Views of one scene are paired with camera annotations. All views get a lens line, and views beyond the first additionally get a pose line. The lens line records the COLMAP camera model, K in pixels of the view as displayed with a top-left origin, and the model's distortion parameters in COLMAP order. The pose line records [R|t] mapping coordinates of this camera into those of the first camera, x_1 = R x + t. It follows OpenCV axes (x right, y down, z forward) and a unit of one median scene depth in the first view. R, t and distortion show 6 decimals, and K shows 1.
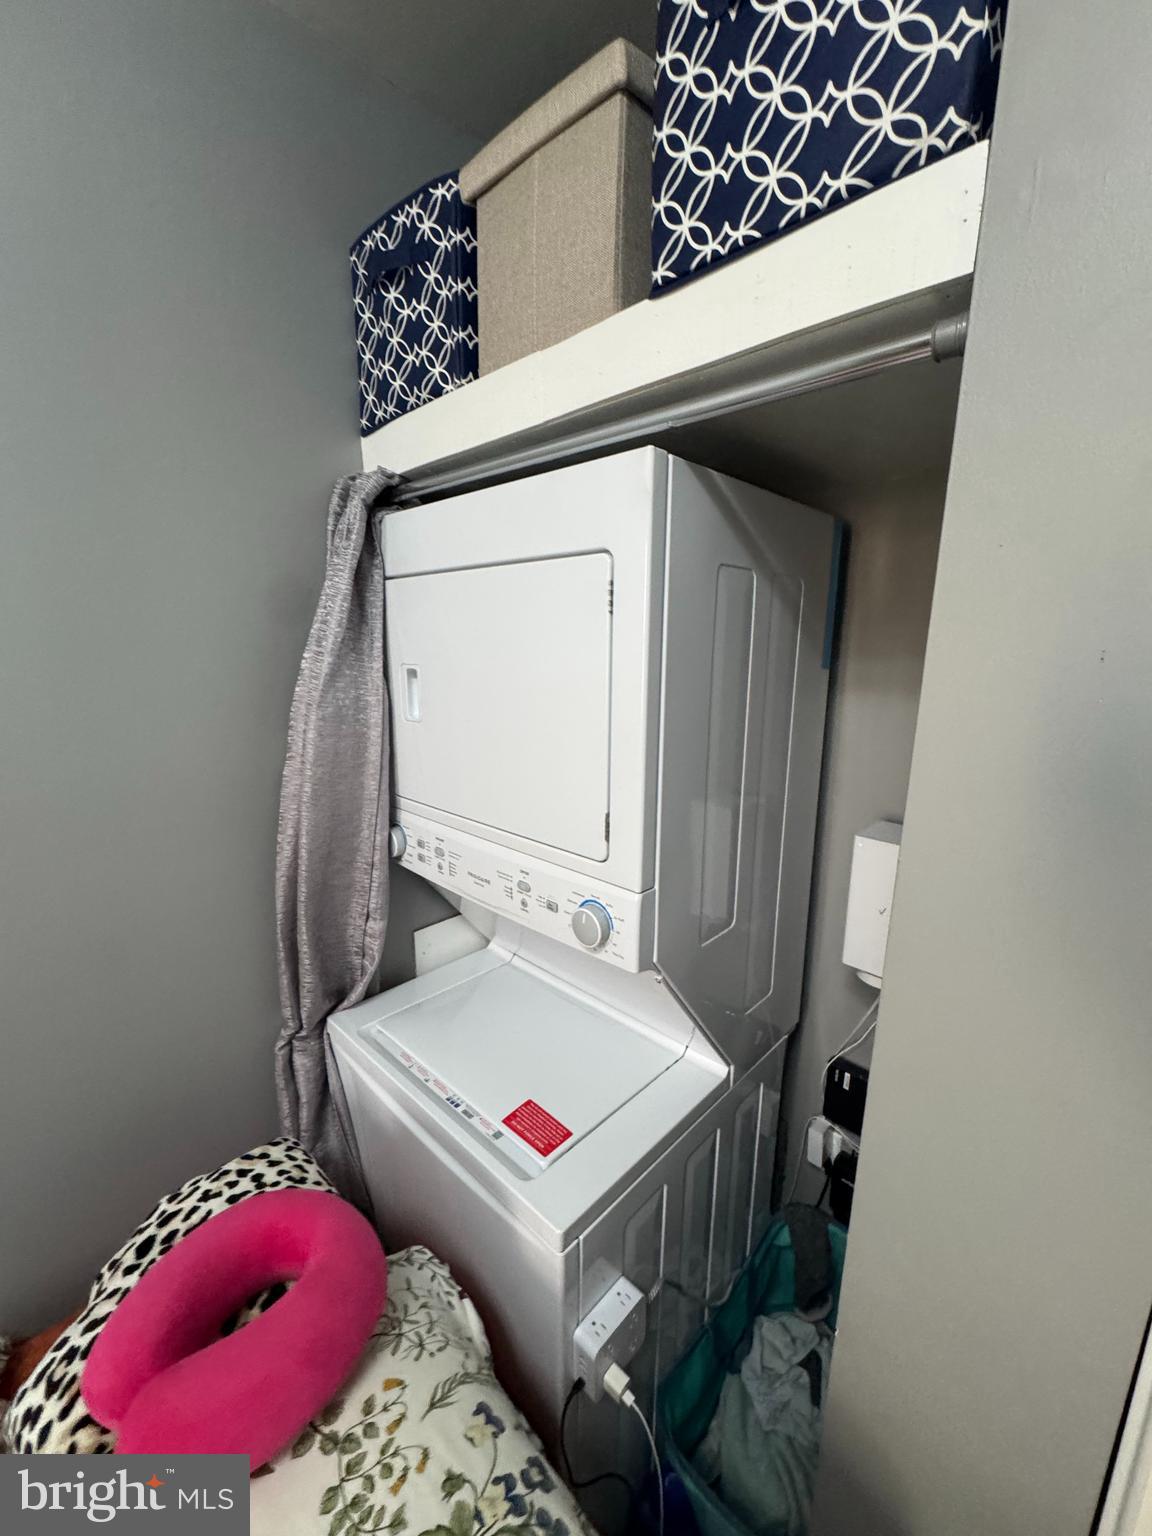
lens RADIAL K [[619.9, 0, 574.5], [0, 619.9, 769.8], [0, 0, 1]] dist [-0.003922, 0.000416]
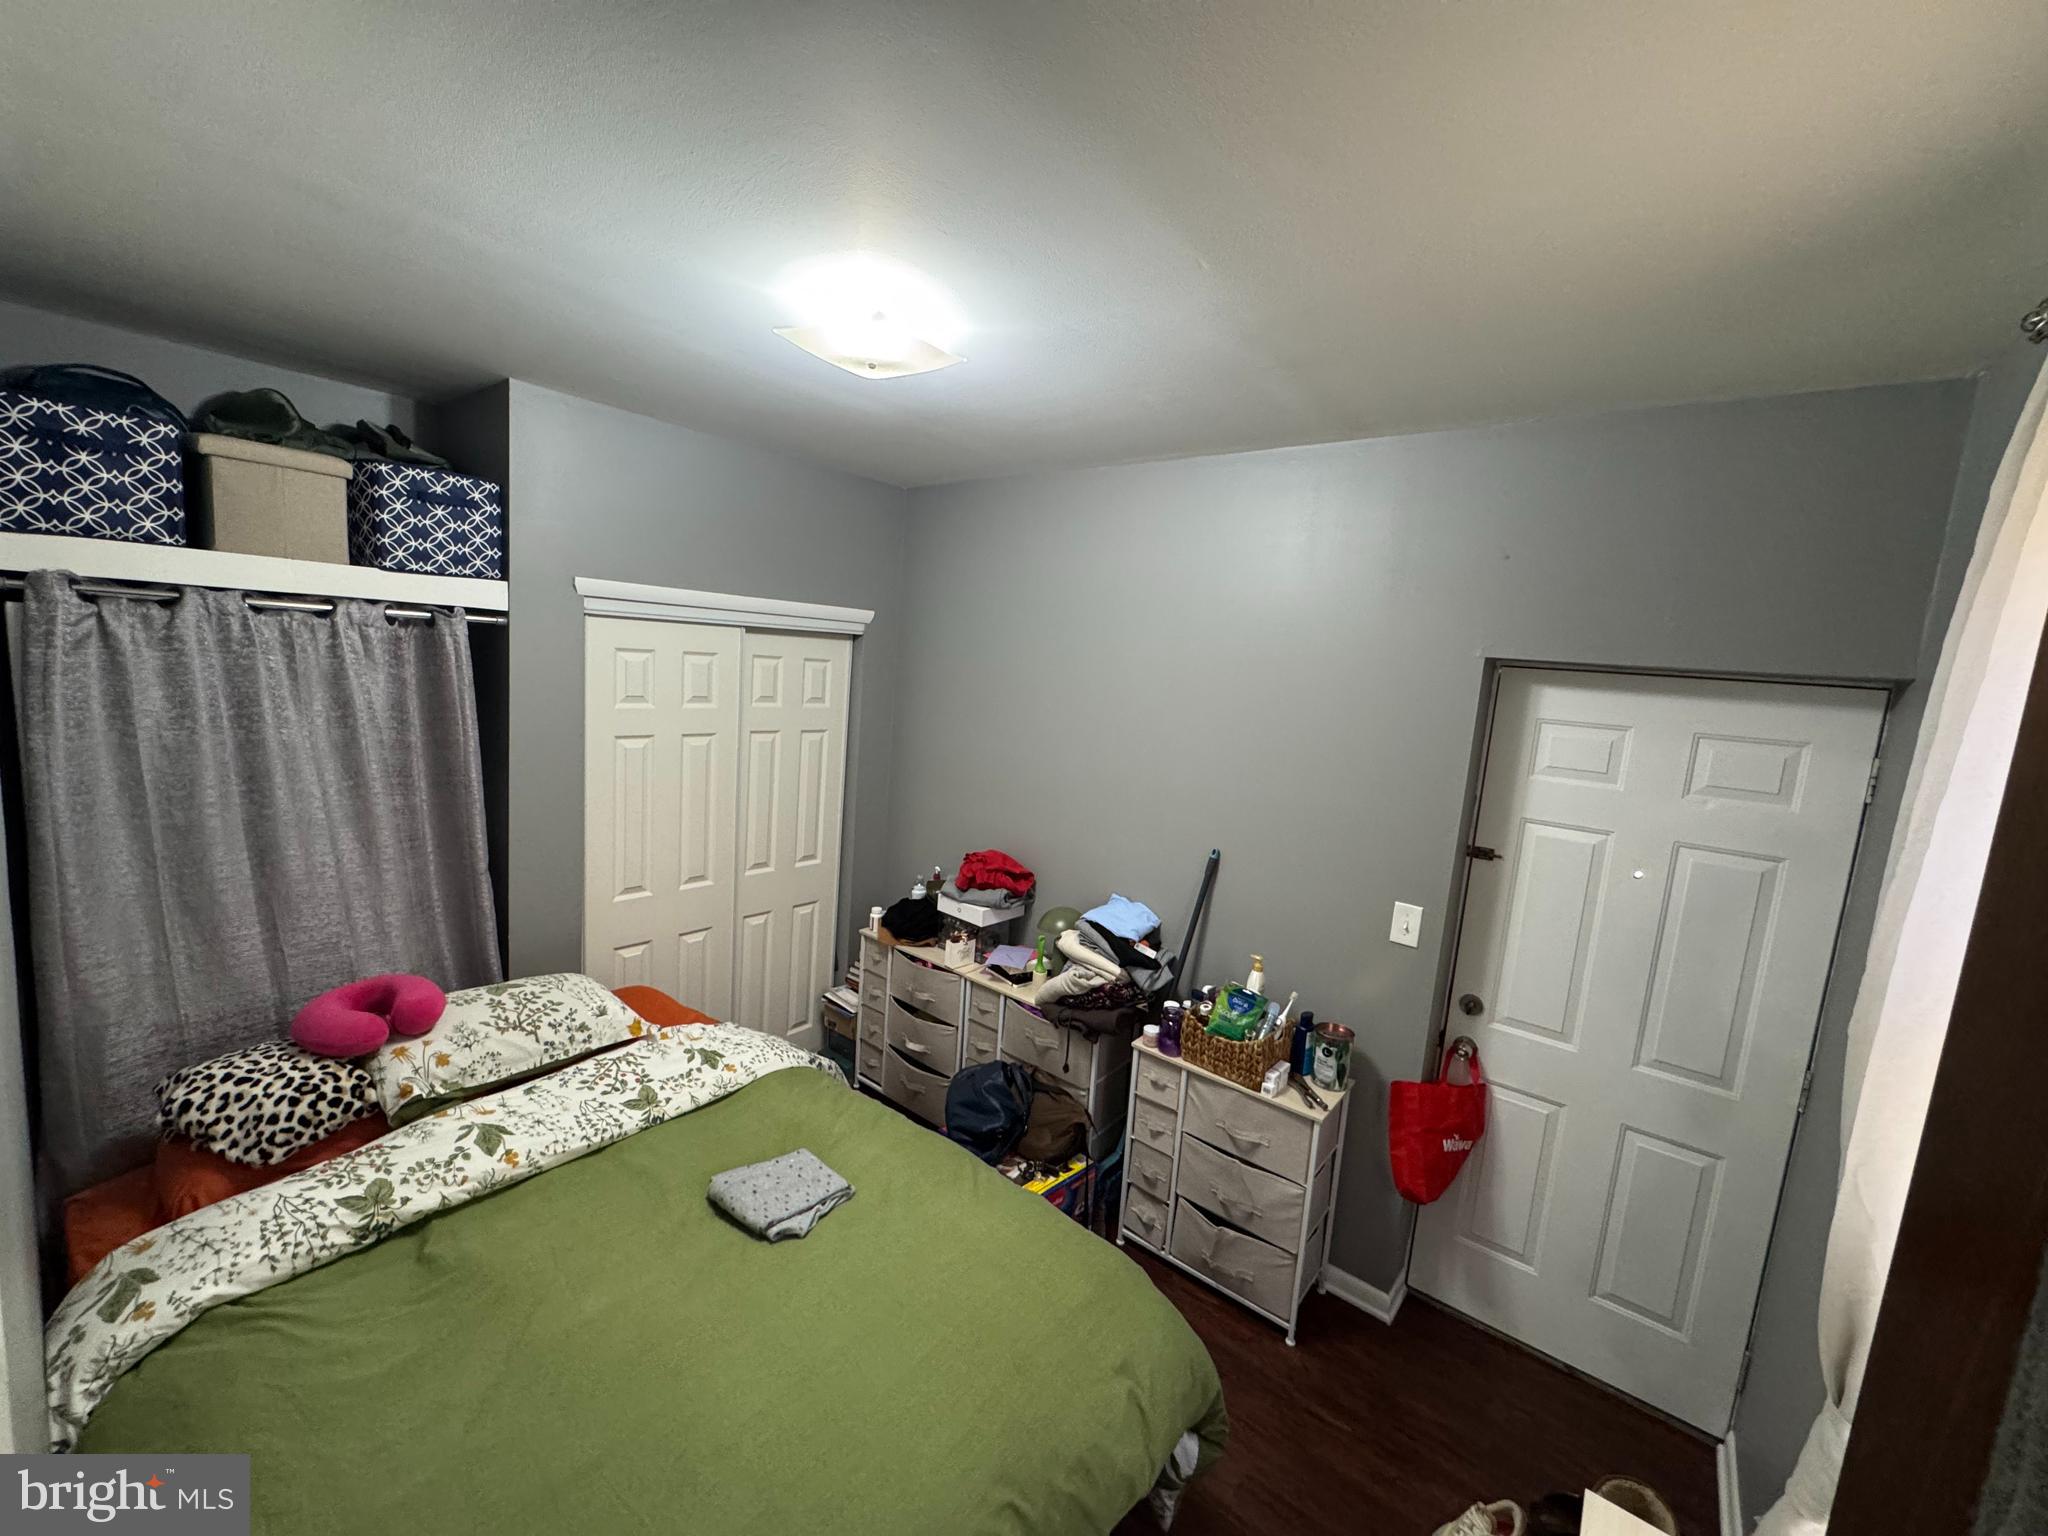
lens RADIAL K [[826.6, 0, 1020.6], [0, 826.6, 768.3], [0, 0, 1]] dist [-0.003922, 0.000416]
pose [[-0.084179, -0.145321, 0.985797, -2.431256], [0.138418, 0.978012, 0.155993, -0.088914], [-0.986790, 0.149583, -0.062213, -0.861668]]
